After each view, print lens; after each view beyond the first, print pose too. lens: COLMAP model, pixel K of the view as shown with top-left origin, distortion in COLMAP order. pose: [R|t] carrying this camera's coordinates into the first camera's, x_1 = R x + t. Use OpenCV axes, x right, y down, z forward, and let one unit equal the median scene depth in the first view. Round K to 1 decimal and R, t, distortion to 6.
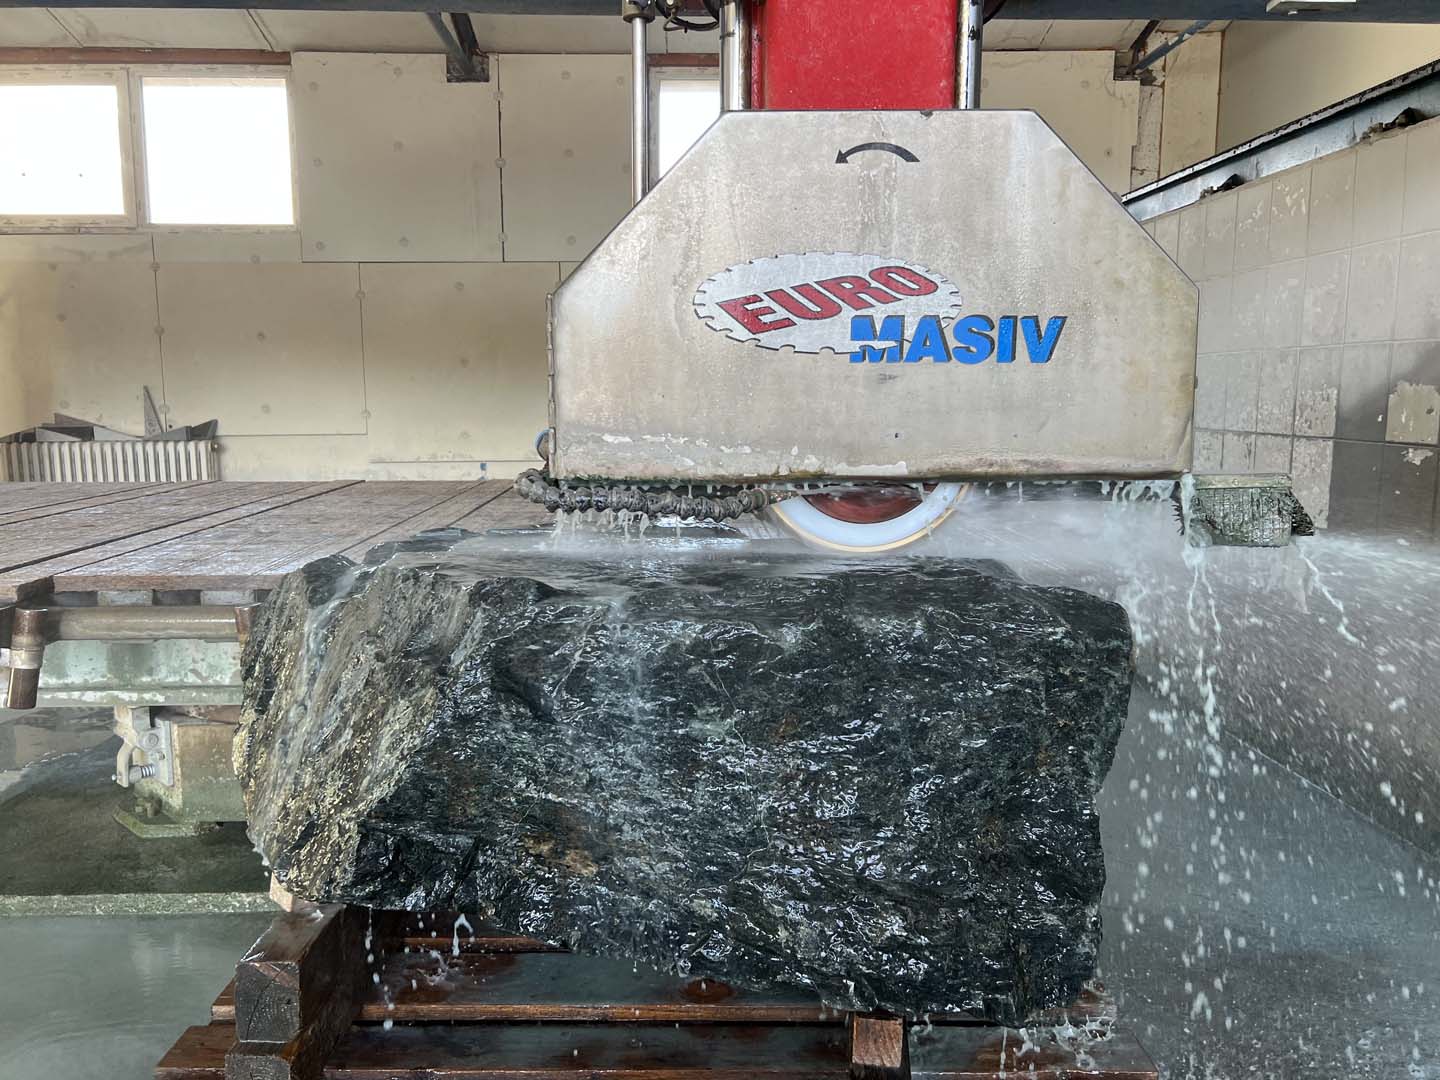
lens RADIAL K [[1099.7, 0, 714.9], [0, 1099.7, 541.0], [0, 0, 1]] dist [-0.011773, -0.002685]
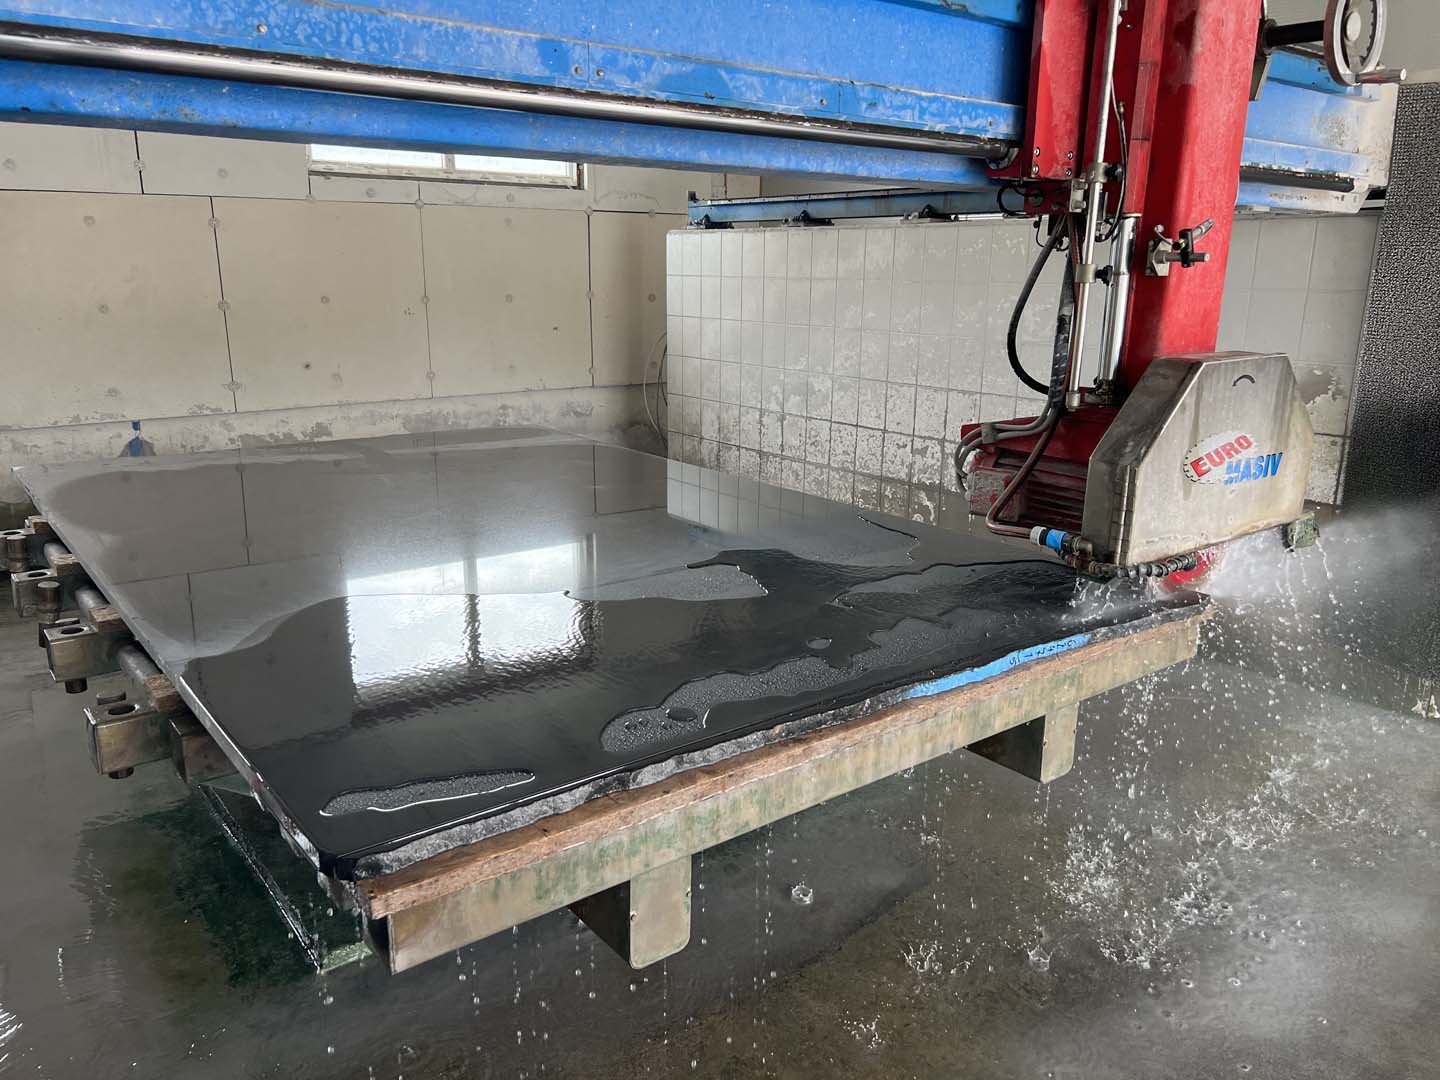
lens RADIAL K [[1099.7, 0, 720.9], [0, 1099.7, 540.7], [0, 0, 1]] dist [-0.011773, -0.002685]
pose [[0.808249, -0.135763, 0.572976, -1.735805], [0.057801, 0.986651, 0.152246, -0.415837], [-0.585997, -0.089934, 0.805307, -0.053773]]
